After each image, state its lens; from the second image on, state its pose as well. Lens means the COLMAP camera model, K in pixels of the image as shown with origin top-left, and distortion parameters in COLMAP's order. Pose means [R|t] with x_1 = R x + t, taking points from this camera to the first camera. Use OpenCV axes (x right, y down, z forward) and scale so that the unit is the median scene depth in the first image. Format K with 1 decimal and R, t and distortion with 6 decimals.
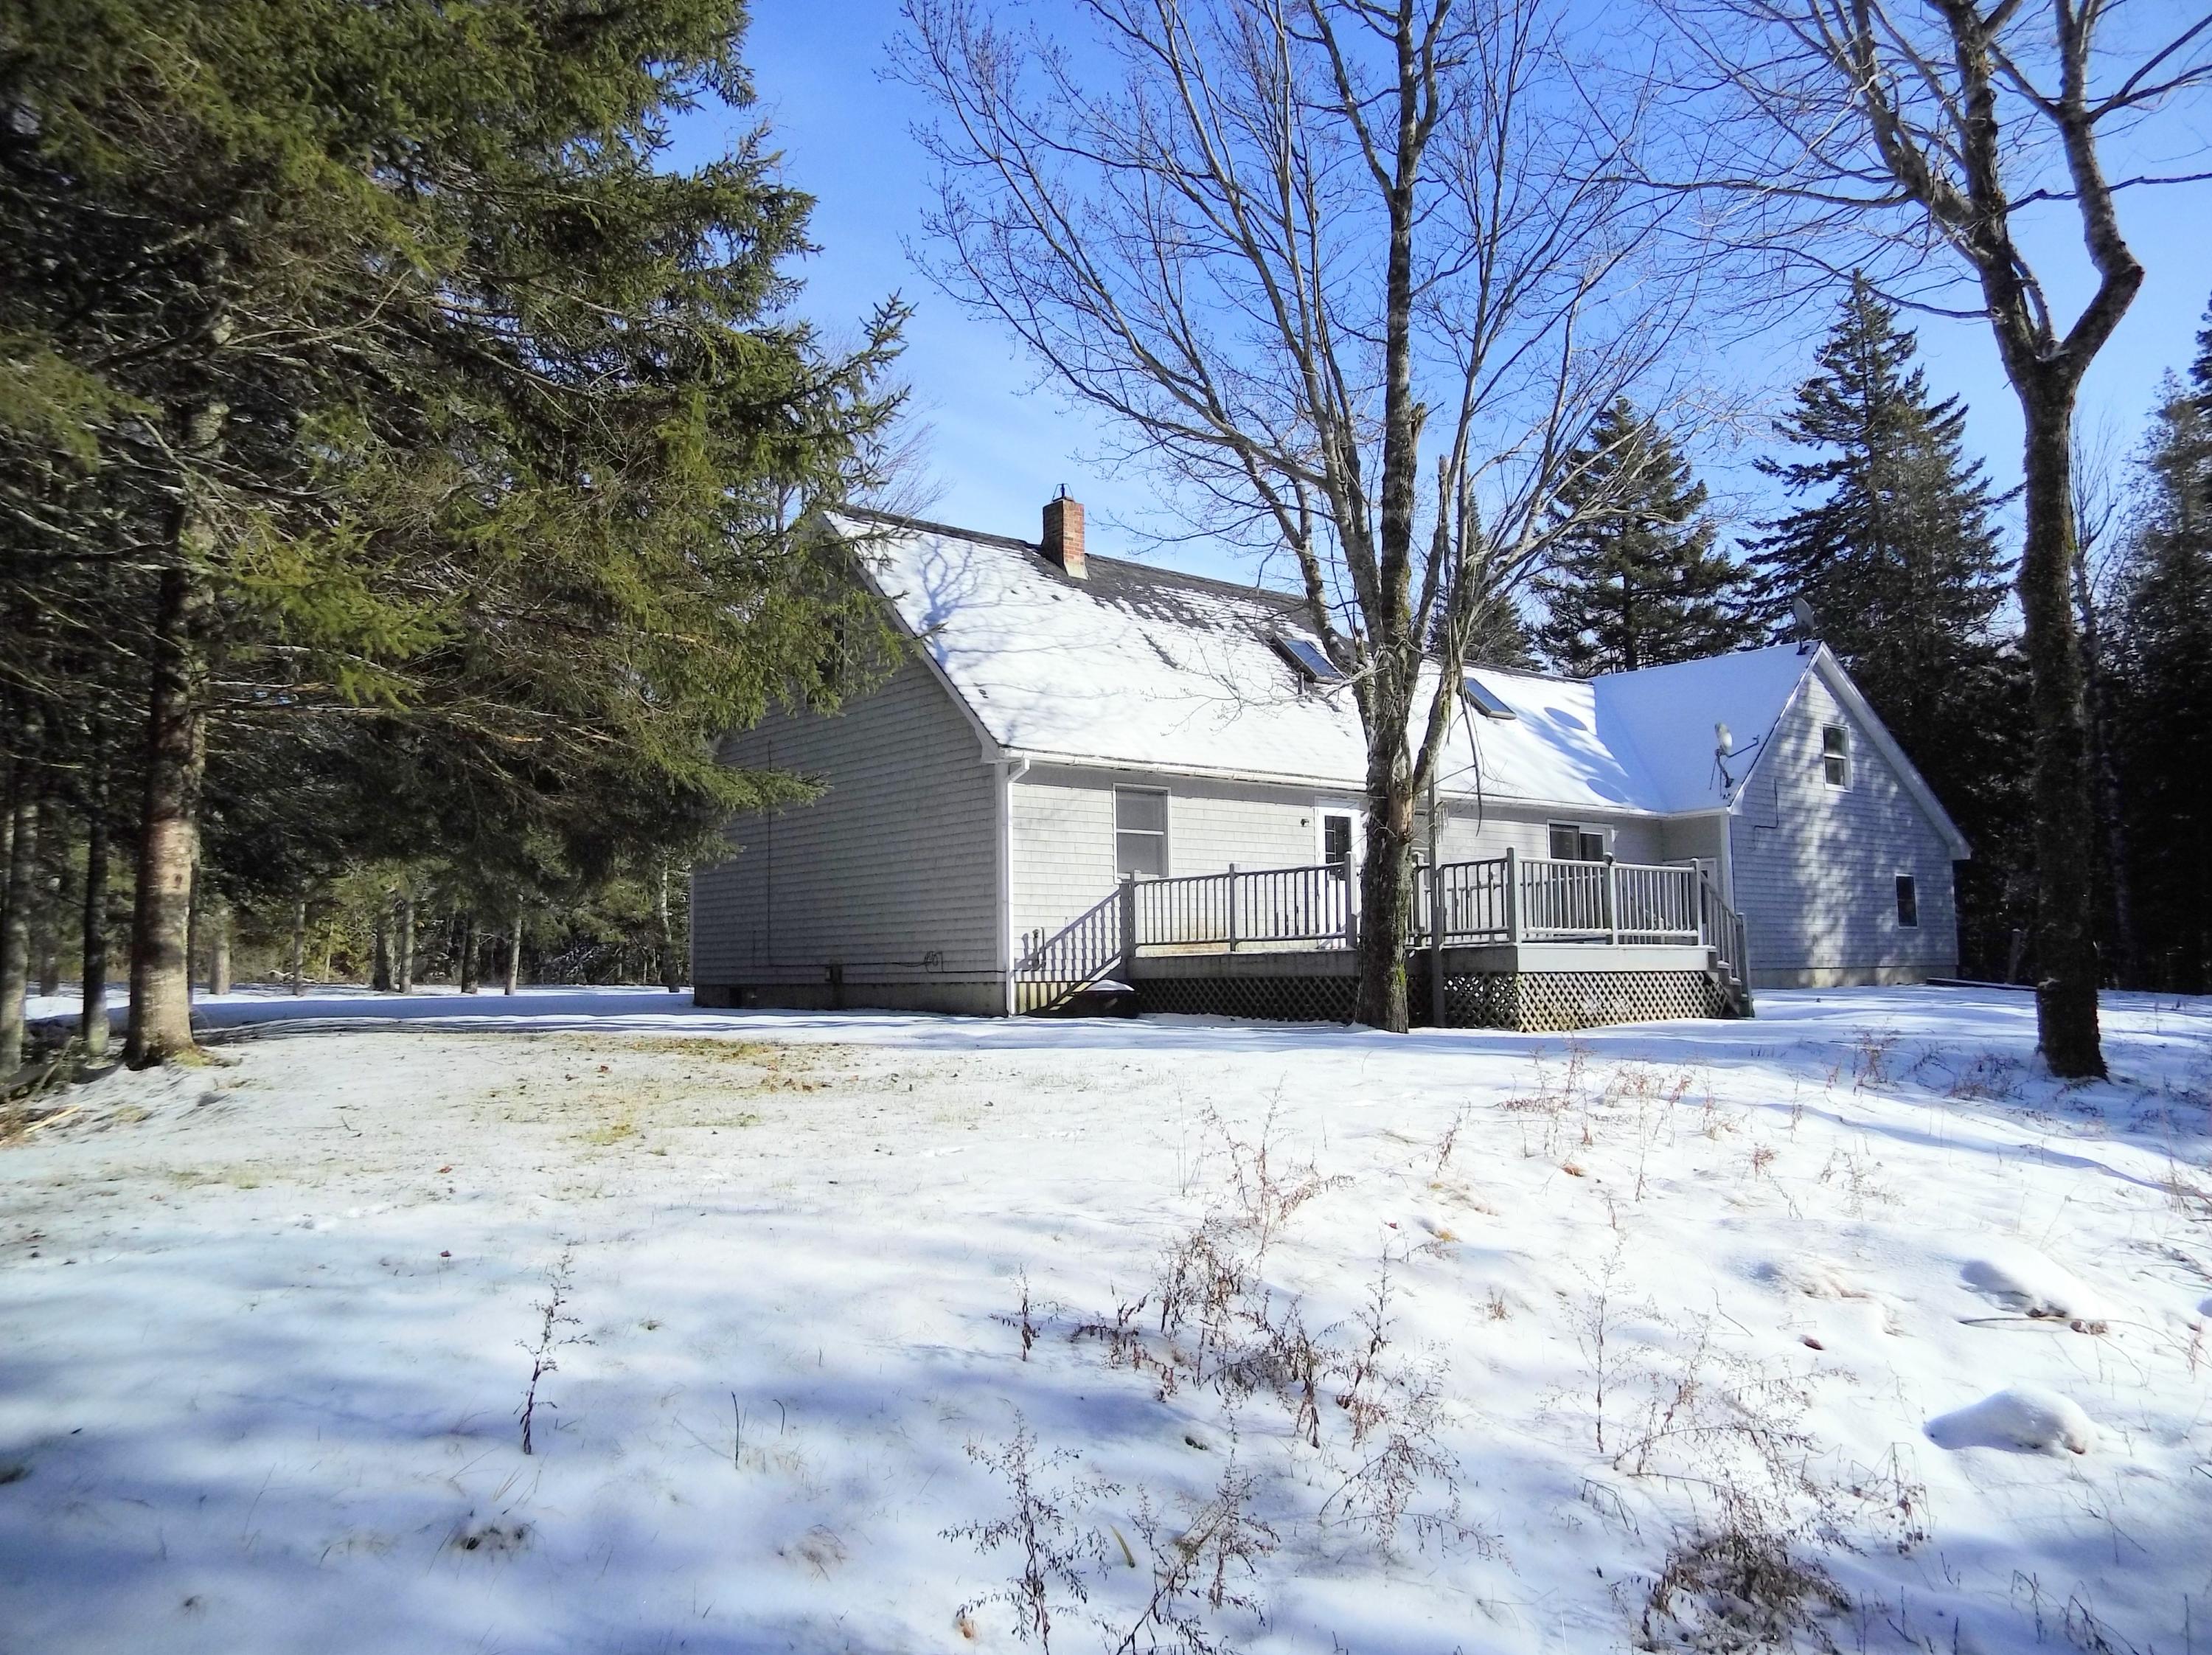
lens RADIAL K [[1665.4, 0, 1106.0], [0, 1665.4, 827.5], [0, 0, 1]] dist [-0.008700, -0.003901]
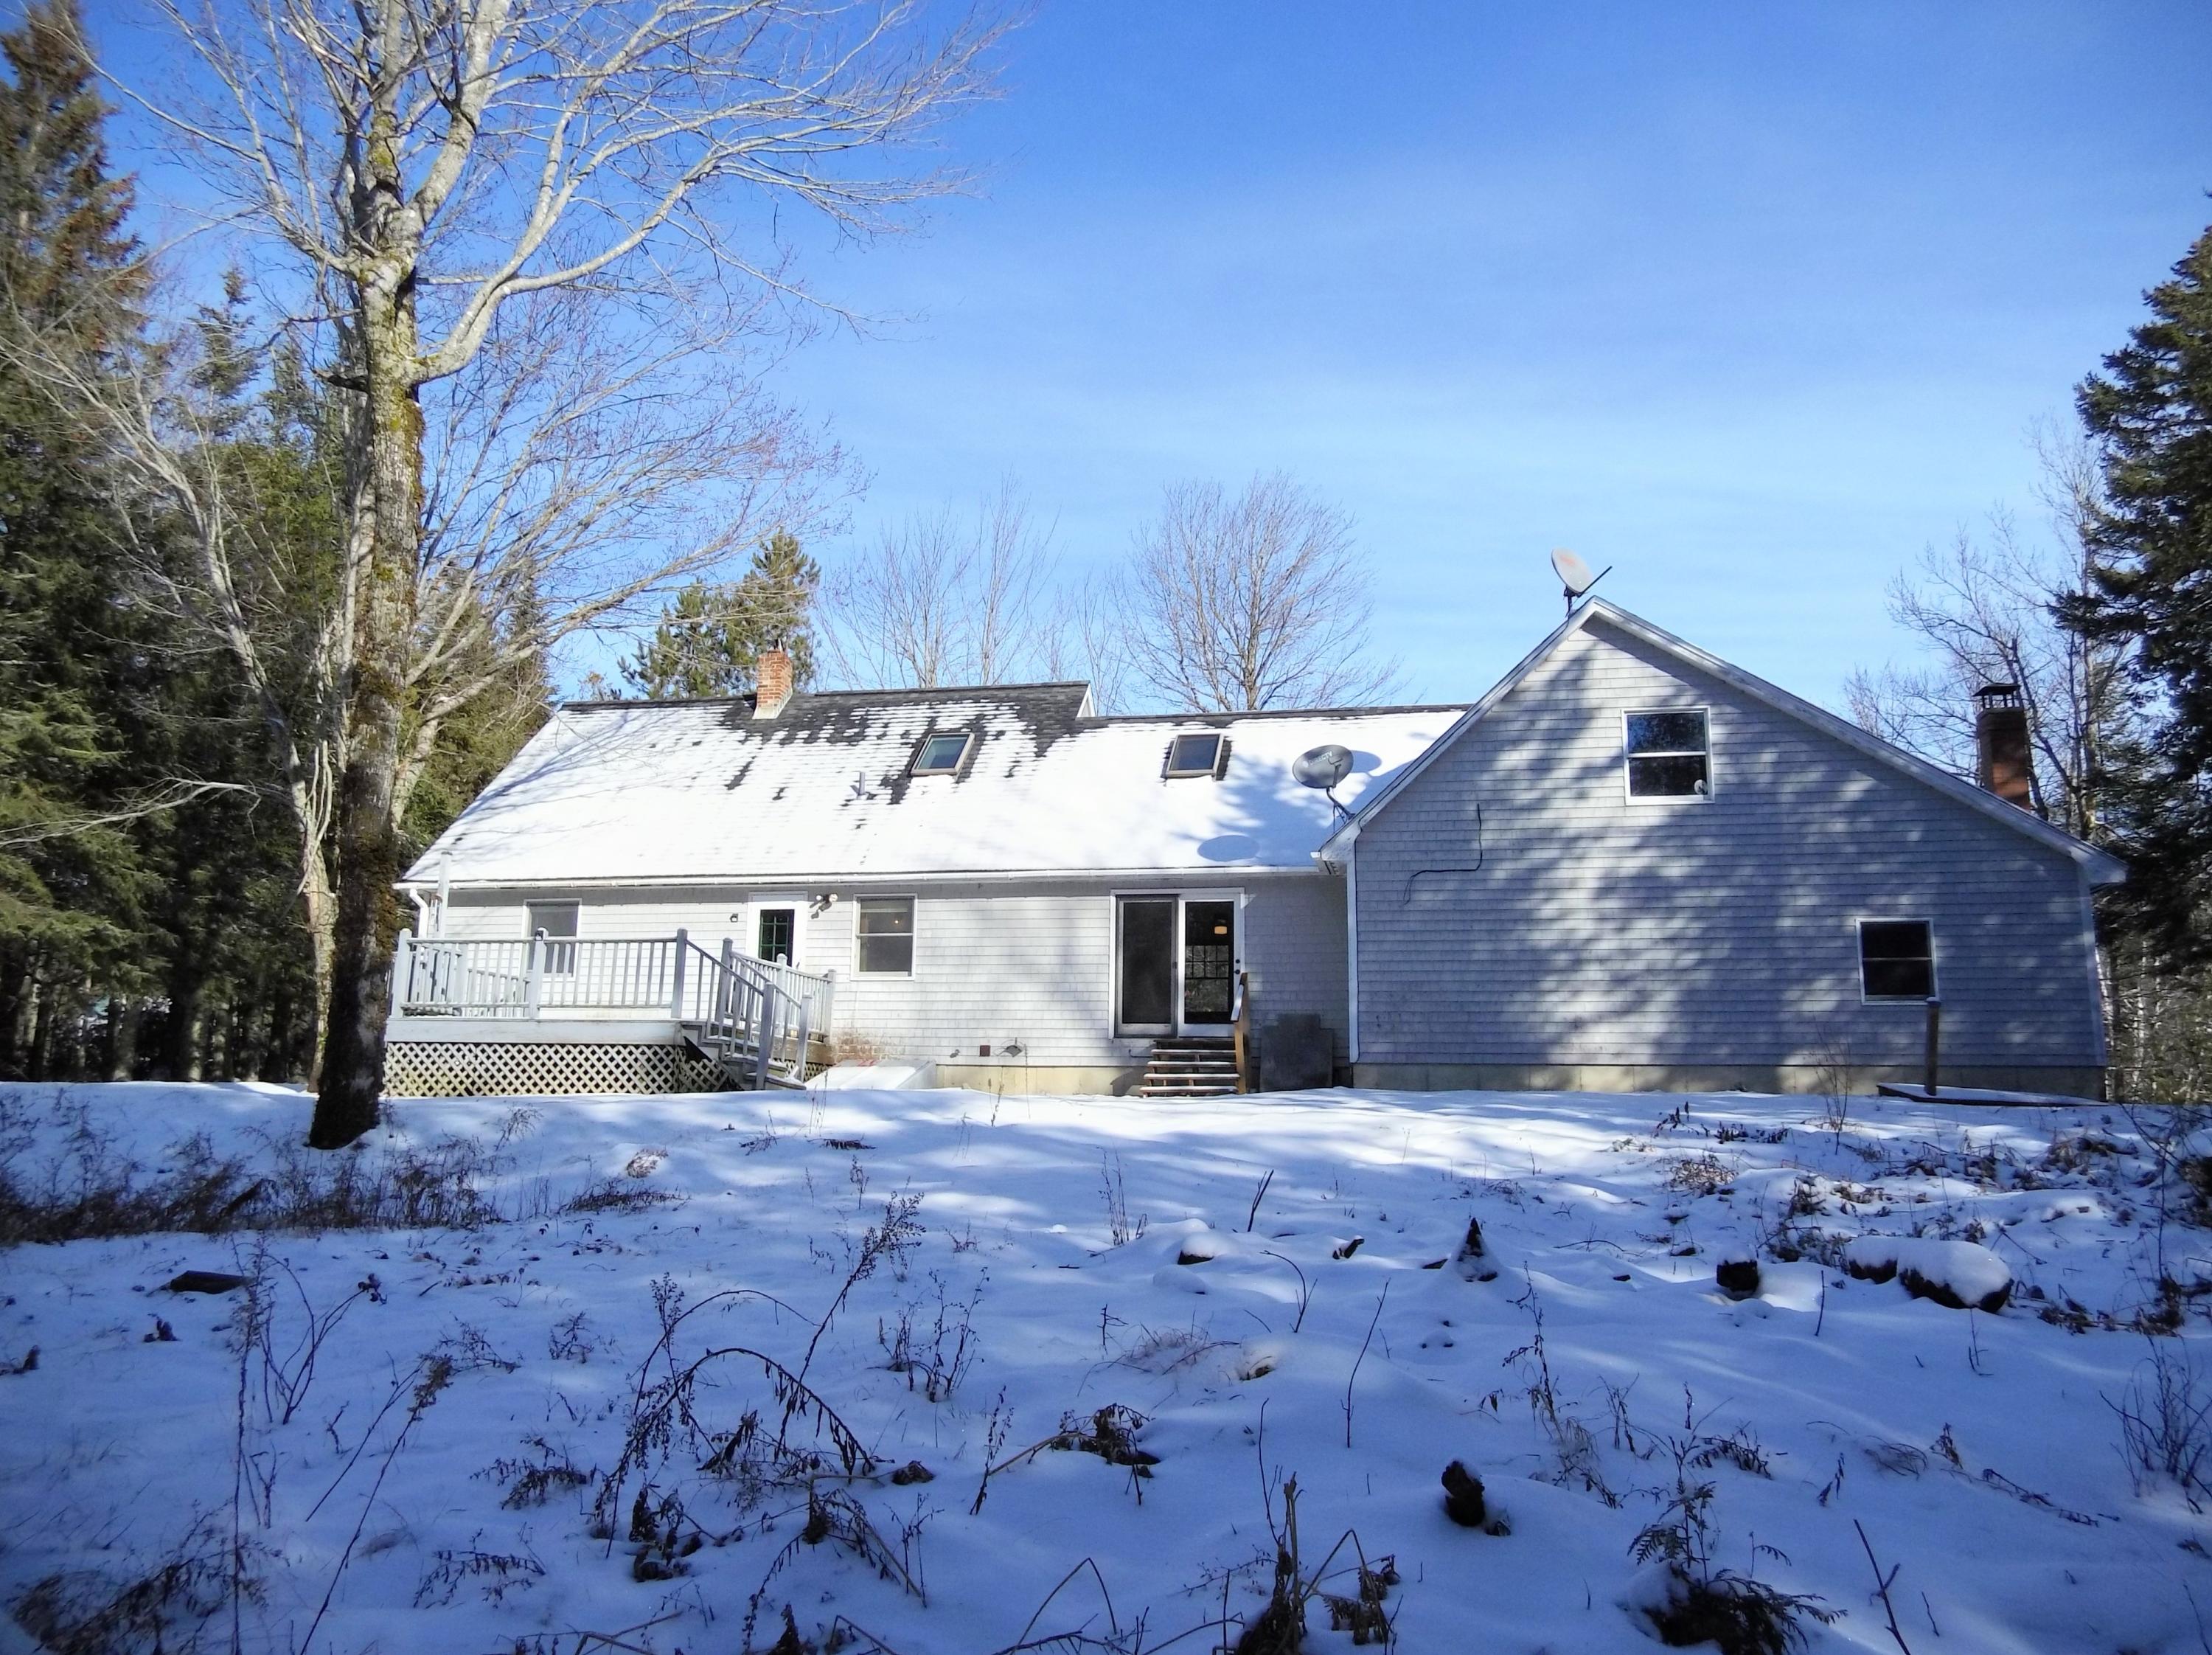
lens RADIAL K [[1645.0, 0, 1106.0], [0, 1645.0, 827.5], [0, 0, 1]] dist [-0.014314, -0.001532]
pose [[0.638427, -0.112535, -0.761411, 1.188554], [0.051966, 0.993299, -0.103236, 0.065757], [0.767926, 0.026341, 0.639997, 0.579152]]
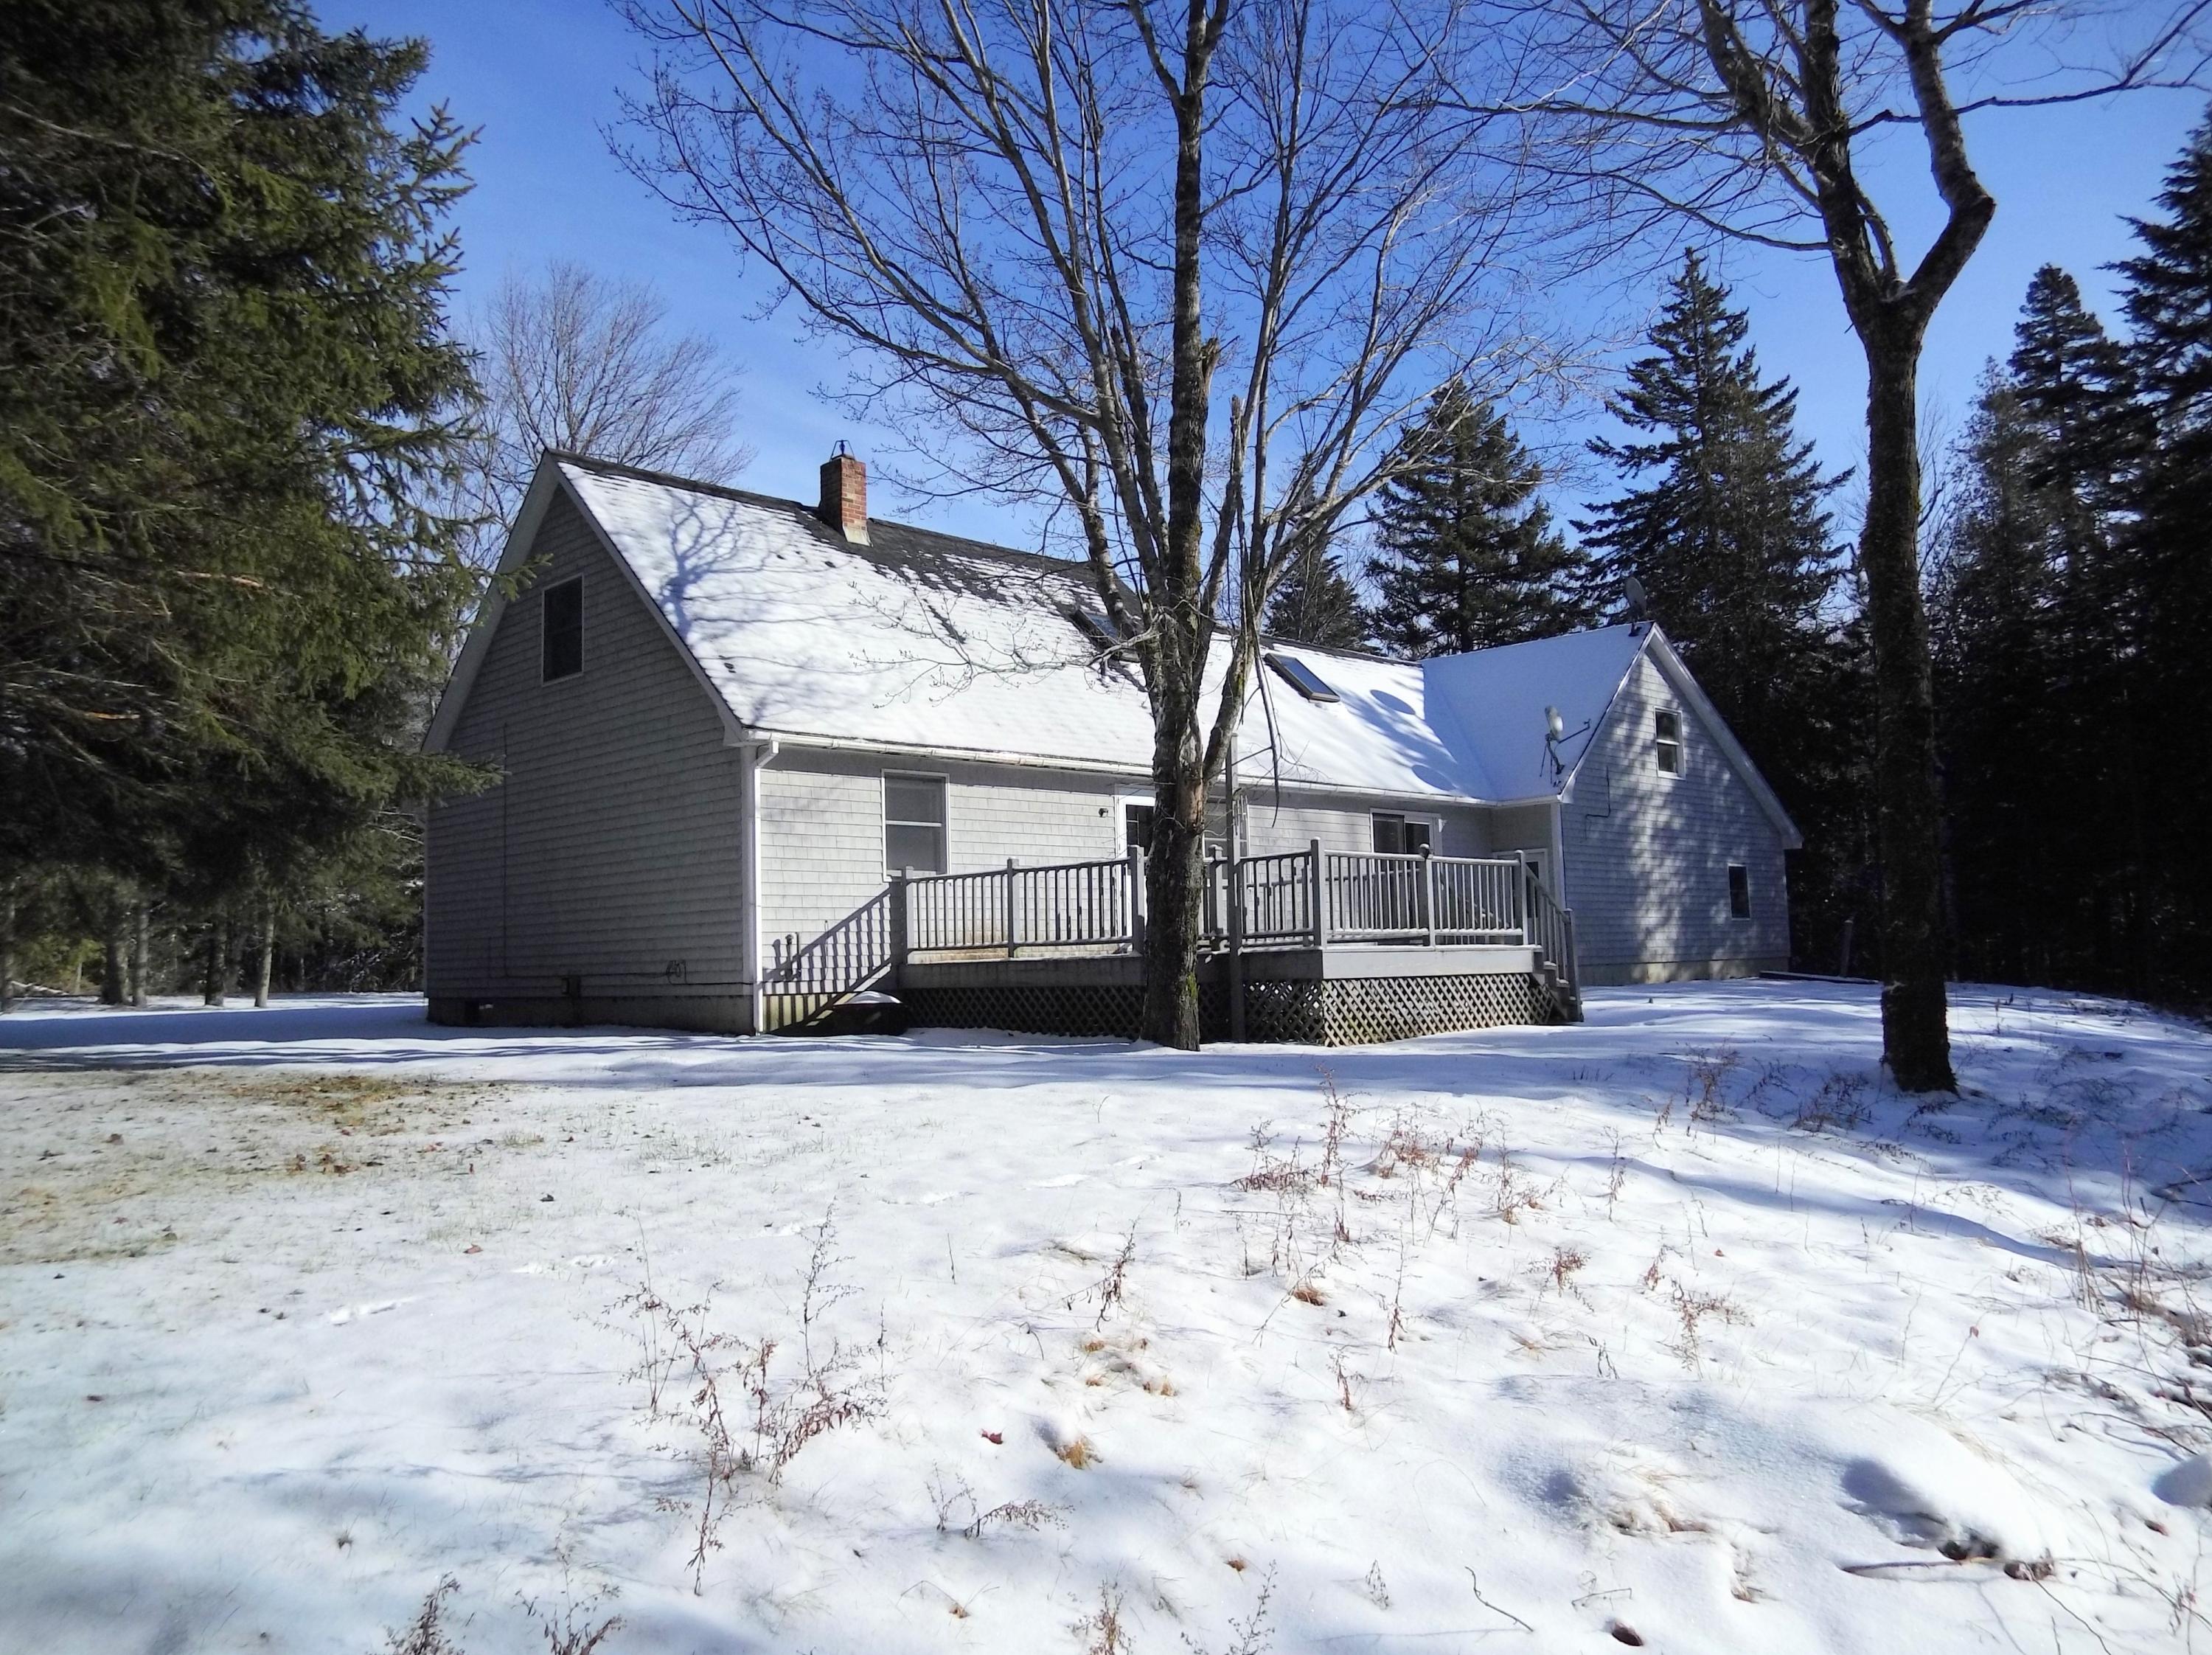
lens RADIAL K [[1645.0, 0, 1106.0], [0, 1645.0, 827.5], [0, 0, 1]] dist [-0.014314, -0.001532]
pose [[0.996571, -0.003807, 0.082660, 0.052484], [0.003327, 0.999977, 0.005946, -0.000229], [-0.082681, -0.005650, 0.996560, 0.116805]]
